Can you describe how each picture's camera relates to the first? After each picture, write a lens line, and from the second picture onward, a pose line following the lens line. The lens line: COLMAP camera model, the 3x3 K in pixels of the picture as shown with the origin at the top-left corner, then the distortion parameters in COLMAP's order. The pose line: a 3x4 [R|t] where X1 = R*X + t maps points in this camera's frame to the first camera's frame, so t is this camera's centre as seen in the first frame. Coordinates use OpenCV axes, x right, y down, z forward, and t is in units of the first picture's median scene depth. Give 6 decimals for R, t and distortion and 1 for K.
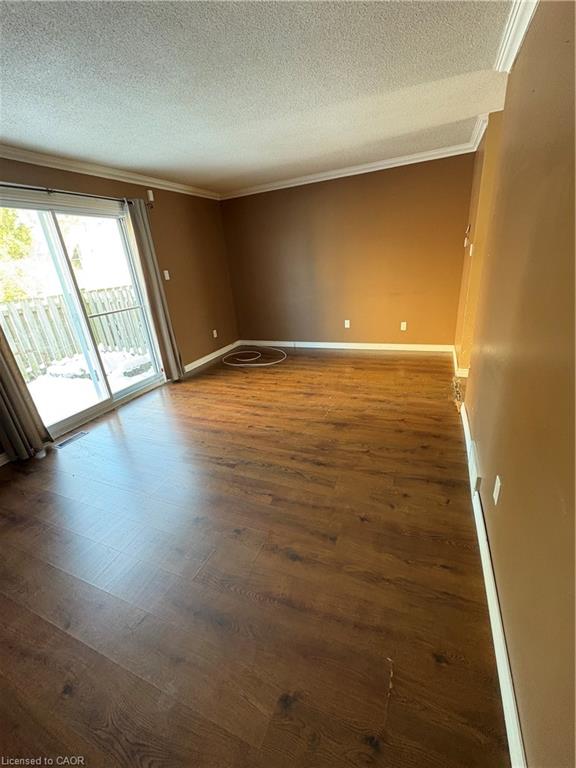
lens RADIAL K [[314.1, 0, 288.2], [0, 314.1, 384.0], [0, 0, 1]] dist [-0.000219, -0.000229]
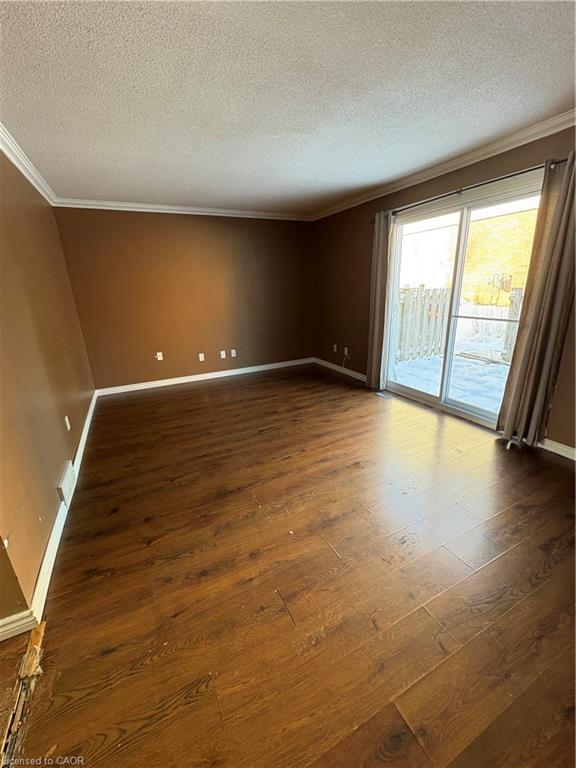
lens RADIAL K [[314.1, 0, 287.3], [0, 314.1, 384.4], [0, 0, 1]] dist [-0.000219, -0.000229]
pose [[-0.636010, 0.335414, -0.694973, 0.518415], [-0.198026, 0.799499, 0.567086, -0.569808], [0.745839, 0.498295, -0.442069, 1.320934]]
